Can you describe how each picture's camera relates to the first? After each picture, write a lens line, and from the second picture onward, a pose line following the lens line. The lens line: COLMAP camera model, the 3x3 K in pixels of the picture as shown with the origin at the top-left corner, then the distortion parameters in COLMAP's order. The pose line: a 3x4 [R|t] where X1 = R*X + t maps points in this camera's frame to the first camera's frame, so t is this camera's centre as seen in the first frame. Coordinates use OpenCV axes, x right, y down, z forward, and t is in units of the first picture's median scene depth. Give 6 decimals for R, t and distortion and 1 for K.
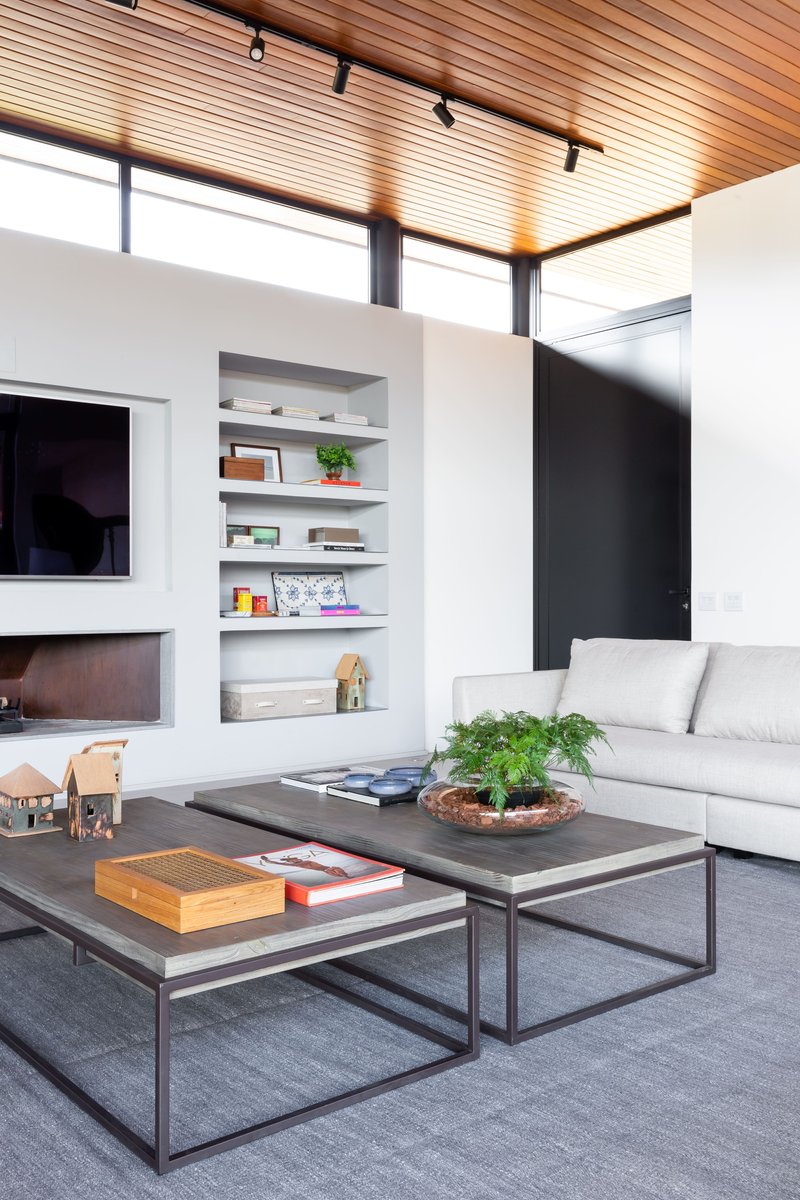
lens RADIAL K [[1122.8, 0, 400.0], [0, 1122.8, 600.0], [0, 0, 1]] dist [0.018115, 0.010187]
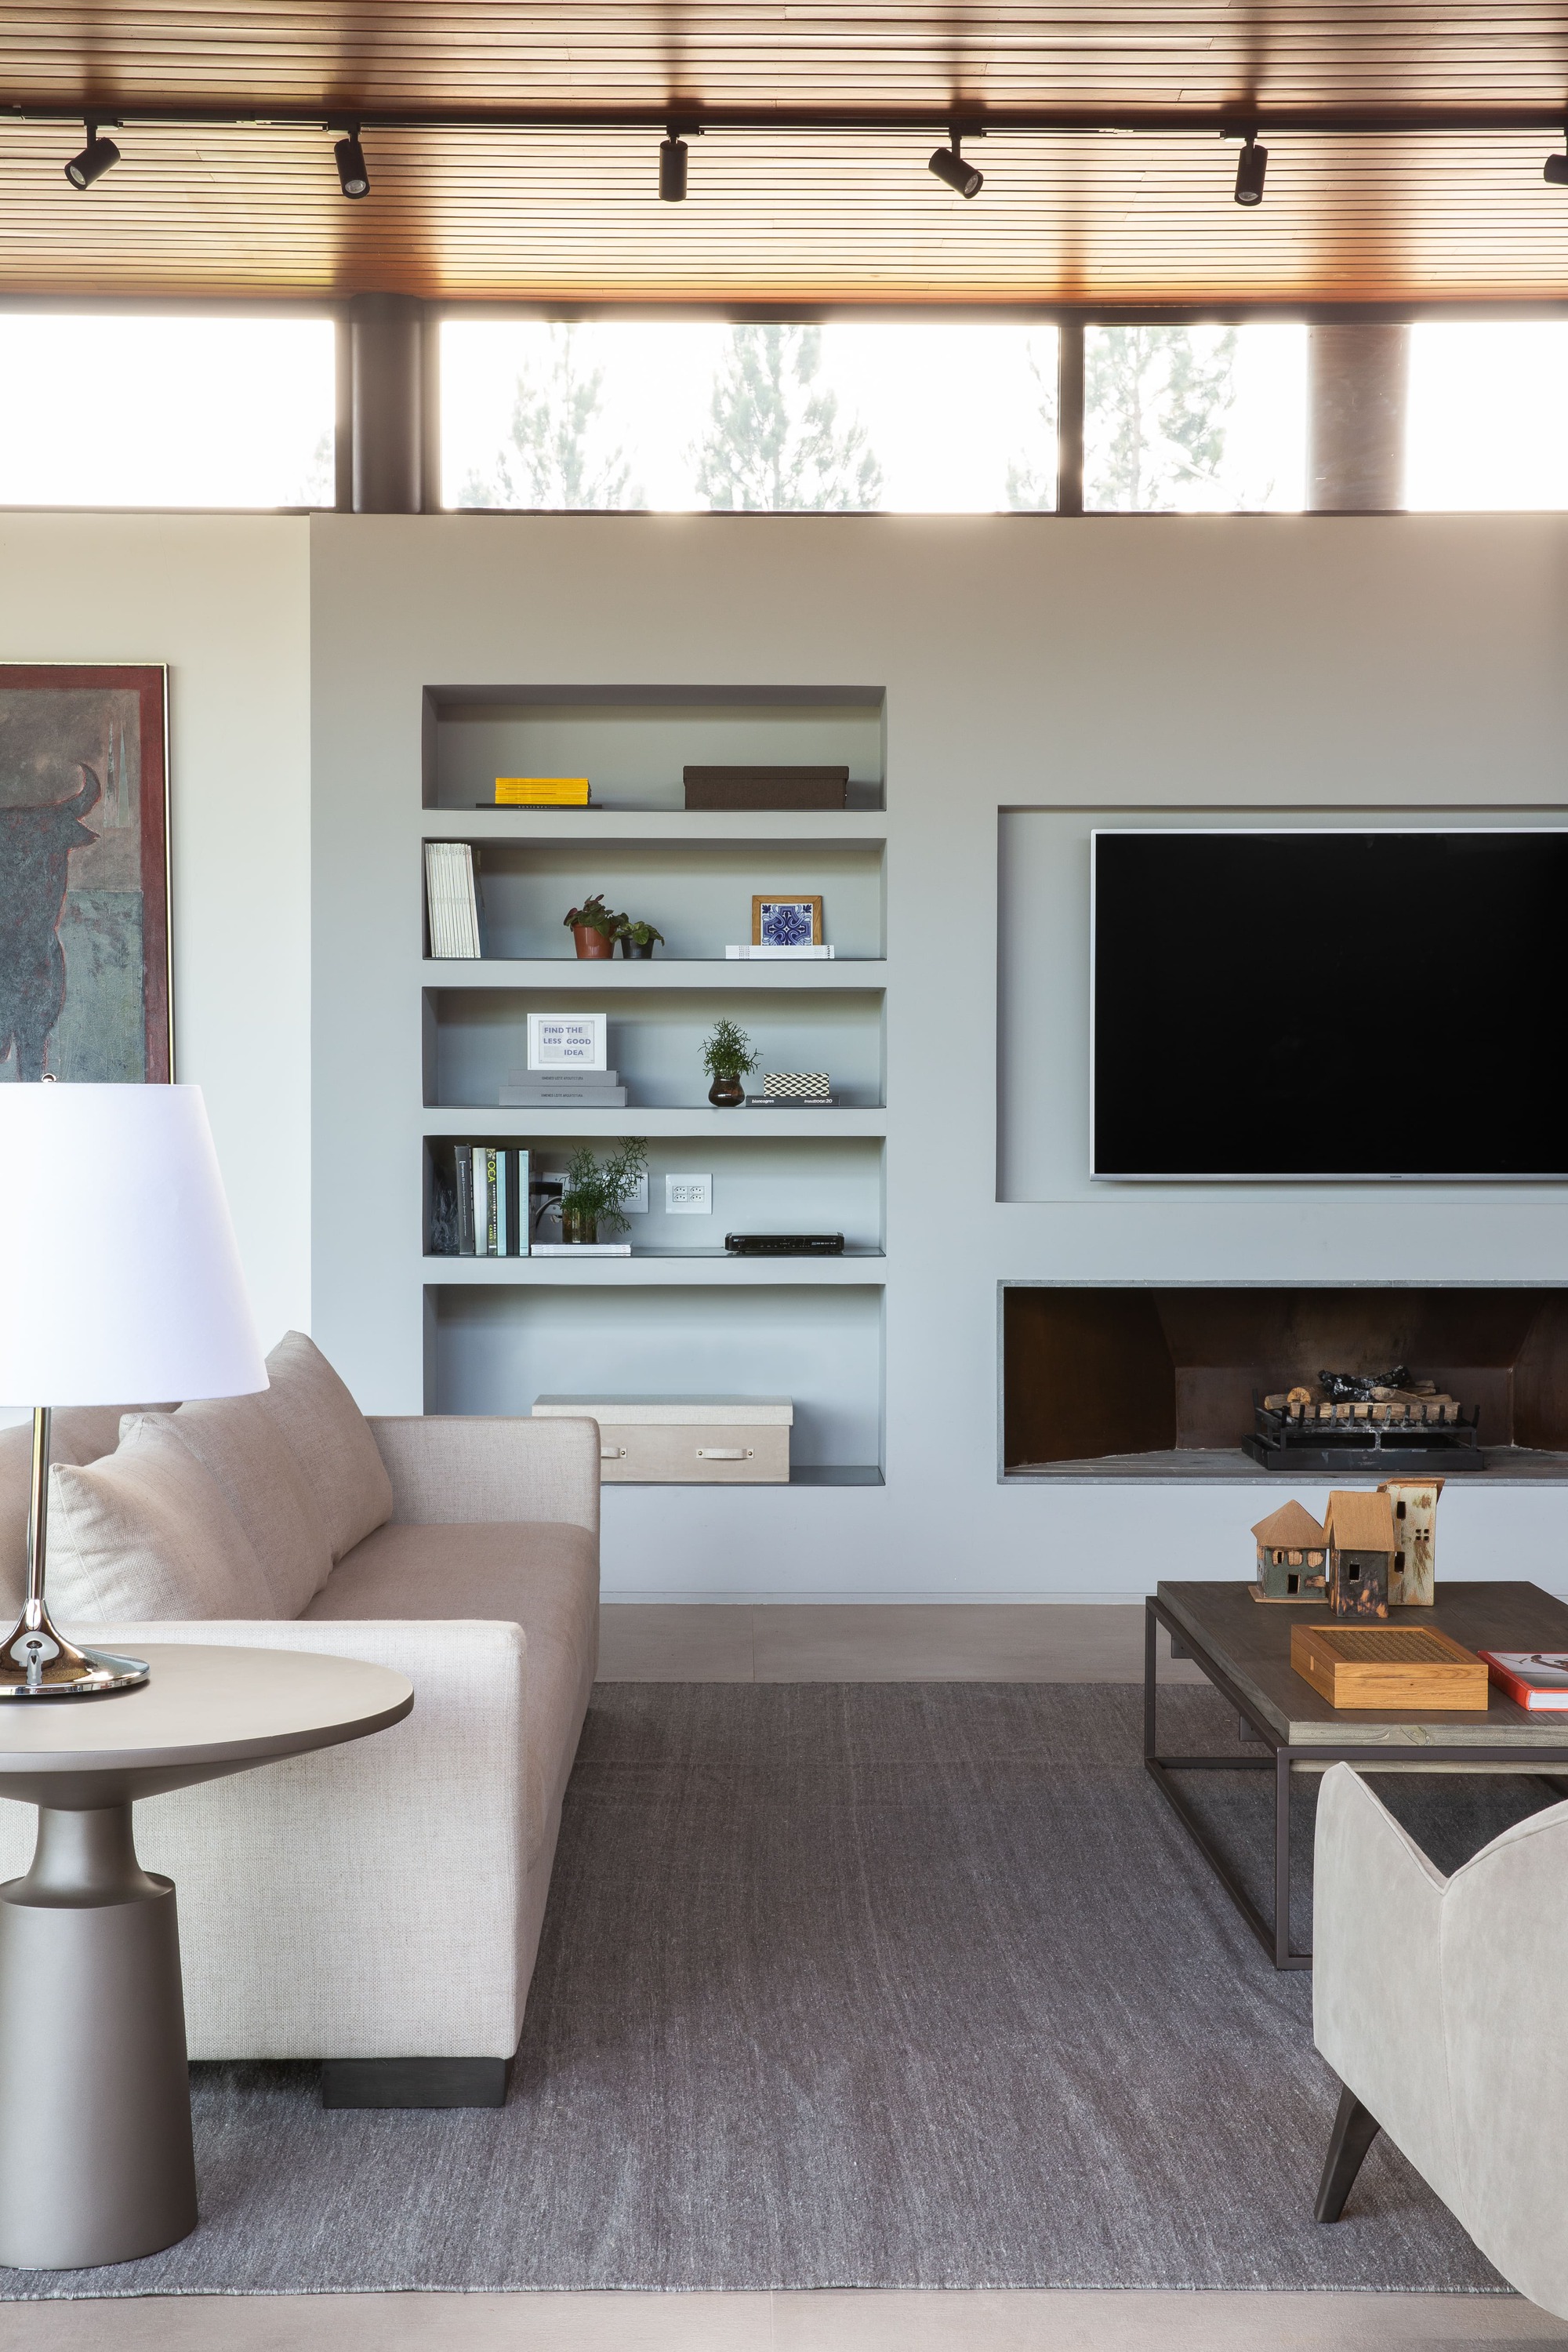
lens RADIAL K [[3352.0, 0, 784.0], [0, 3352.0, 1176.0], [0, 0, 1]] dist [0.159613, 0.038602]
pose [[0.786247, 0.017399, -0.617667, 0.337638], [-0.005218, 0.999755, 0.021520, -0.046641], [0.617890, -0.013697, 0.786145, -0.392990]]
